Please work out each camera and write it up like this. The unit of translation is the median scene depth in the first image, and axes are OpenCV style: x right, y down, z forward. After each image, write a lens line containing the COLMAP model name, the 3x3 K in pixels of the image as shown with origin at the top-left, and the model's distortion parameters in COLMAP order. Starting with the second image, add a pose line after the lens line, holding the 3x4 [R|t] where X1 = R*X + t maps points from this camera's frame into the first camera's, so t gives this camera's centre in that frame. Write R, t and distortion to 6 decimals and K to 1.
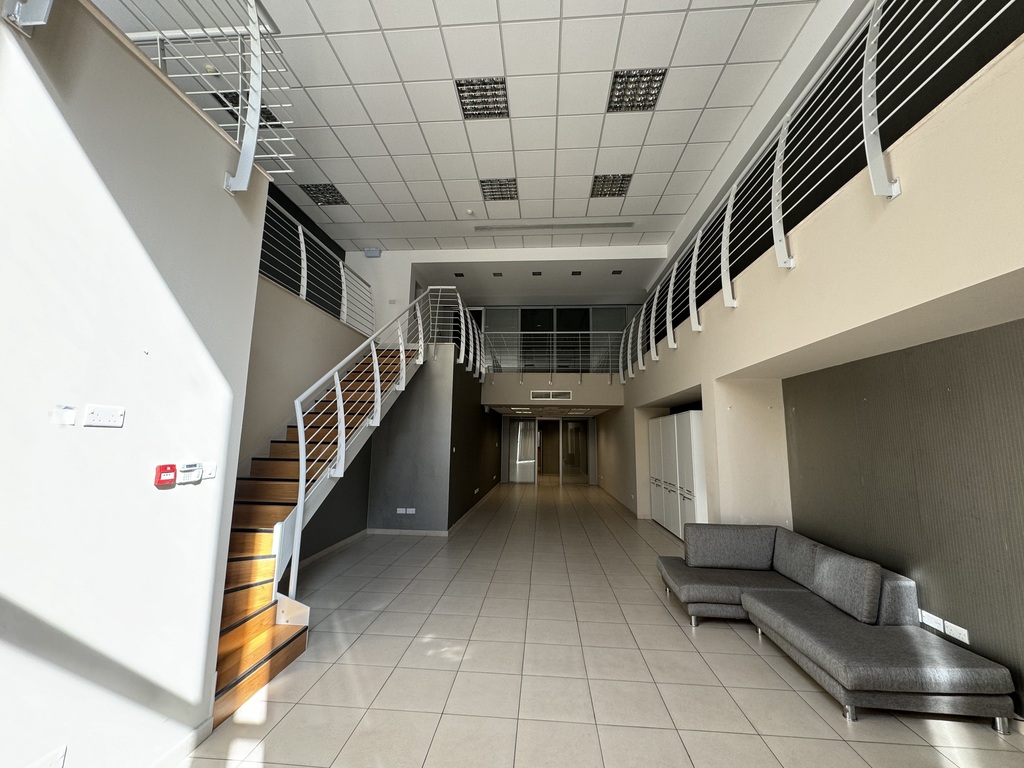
lens RADIAL K [[407.5, 0, 512.0], [0, 407.5, 384.0], [0, 0, 1]] dist [-0.001421, 0.000119]
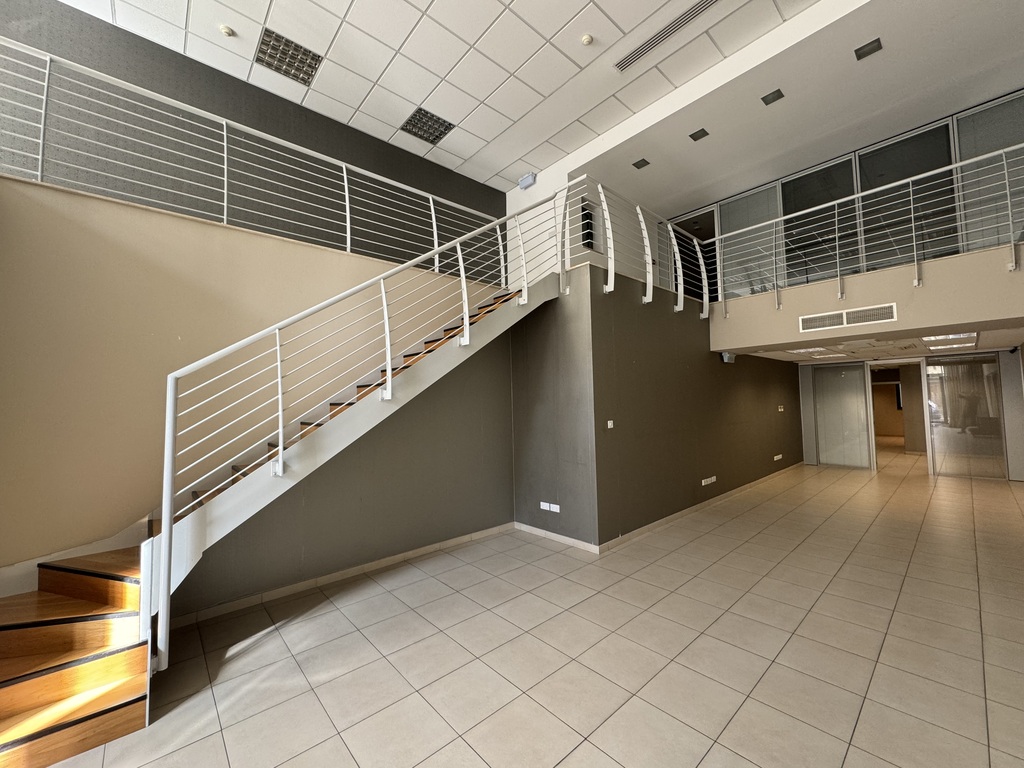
lens RADIAL K [[407.5, 0, 512.0], [0, 407.5, 384.0], [0, 0, 1]] dist [-0.001421, 0.000119]
pose [[0.721958, -0.066569, -0.688727, 0.179012], [0.127817, 0.991062, 0.038193, 0.045788], [0.680029, -0.115605, 0.724014, 0.376231]]
